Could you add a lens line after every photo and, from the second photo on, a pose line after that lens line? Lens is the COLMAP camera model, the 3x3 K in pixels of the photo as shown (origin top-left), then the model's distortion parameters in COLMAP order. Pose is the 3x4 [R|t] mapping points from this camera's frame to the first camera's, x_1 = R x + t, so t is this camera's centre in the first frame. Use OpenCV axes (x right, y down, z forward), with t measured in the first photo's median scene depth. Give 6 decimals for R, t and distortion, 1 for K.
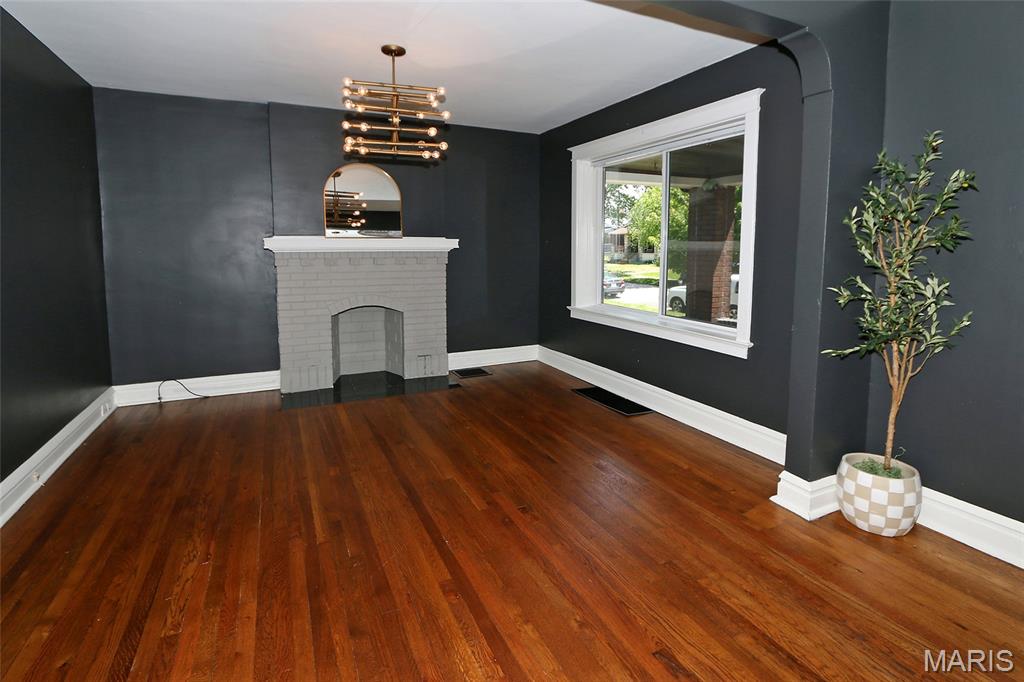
lens RADIAL K [[499.9, 0, 544.8], [0, 499.9, 280.4], [0, 0, 1]] dist [-0.011369, 0.000990]
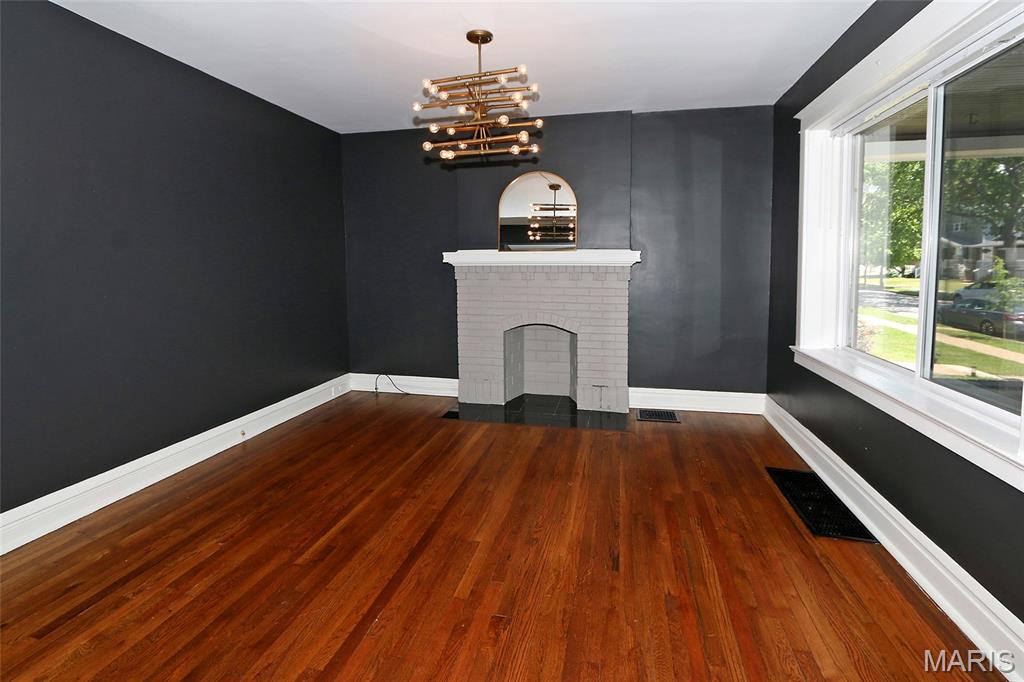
lens RADIAL K [[514.2, 0, 510.9], [0, 514.2, 299.9], [0, 0, 1]] dist [-0.014616, -0.000133]
pose [[0.762989, 0.044924, -0.644848, 0.323225], [-0.041075, 0.998936, 0.020991, -0.017007], [0.645105, 0.010472, 0.764022, 0.331444]]
